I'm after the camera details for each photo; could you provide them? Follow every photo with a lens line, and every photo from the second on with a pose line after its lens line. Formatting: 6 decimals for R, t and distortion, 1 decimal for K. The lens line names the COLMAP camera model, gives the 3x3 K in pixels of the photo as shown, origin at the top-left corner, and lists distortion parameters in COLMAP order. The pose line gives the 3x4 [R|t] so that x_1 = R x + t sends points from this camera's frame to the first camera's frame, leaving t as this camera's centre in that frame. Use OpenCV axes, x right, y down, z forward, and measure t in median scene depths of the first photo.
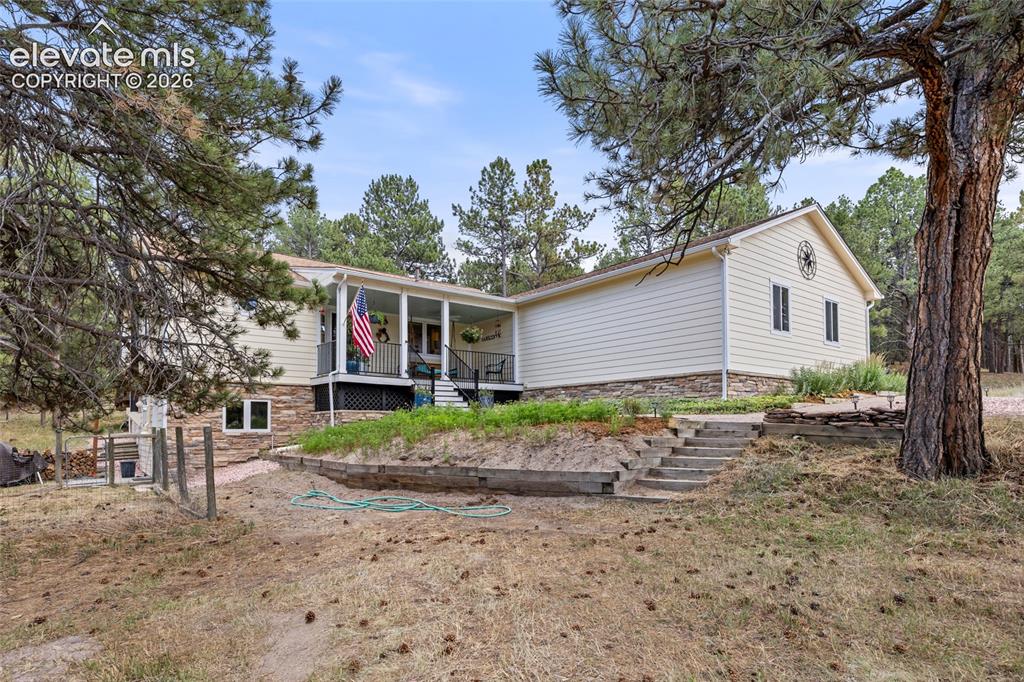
lens RADIAL K [[520.2, 0, 512.0], [0, 520.2, 341.0], [0, 0, 1]] dist [-0.001679, -0.000715]
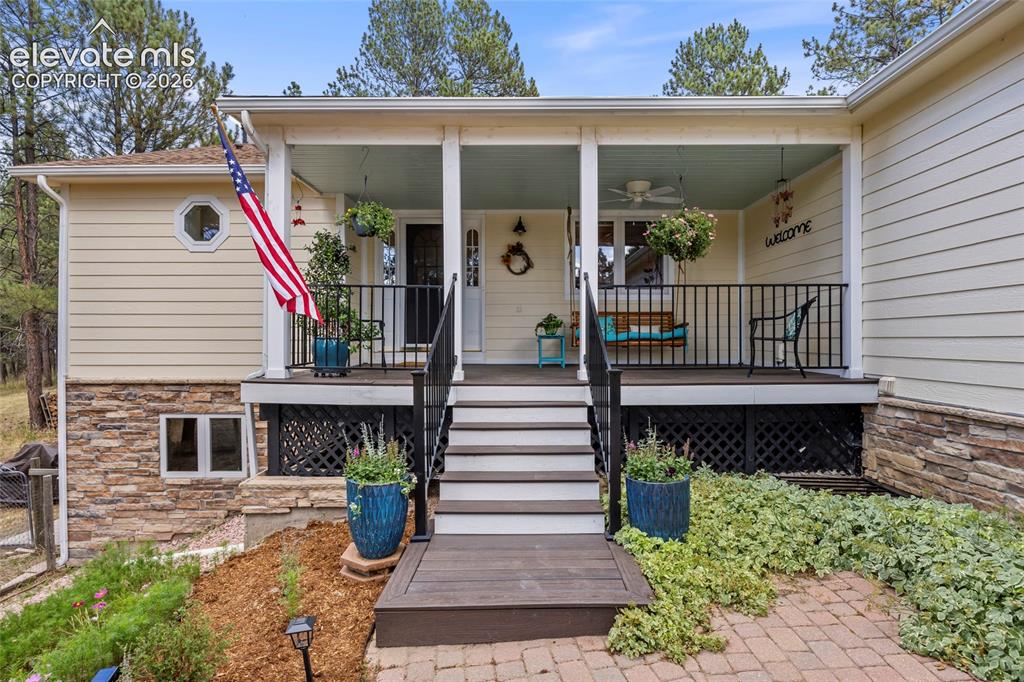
lens RADIAL K [[520.2, 0, 512.0], [0, 520.2, 341.0], [0, 0, 1]] dist [-0.001679, -0.000715]
pose [[0.781807, 0.005477, -0.623496, 0.042586], [0.094042, 0.987487, 0.126595, 0.002733], [0.616387, -0.157608, 0.771509, 0.628823]]
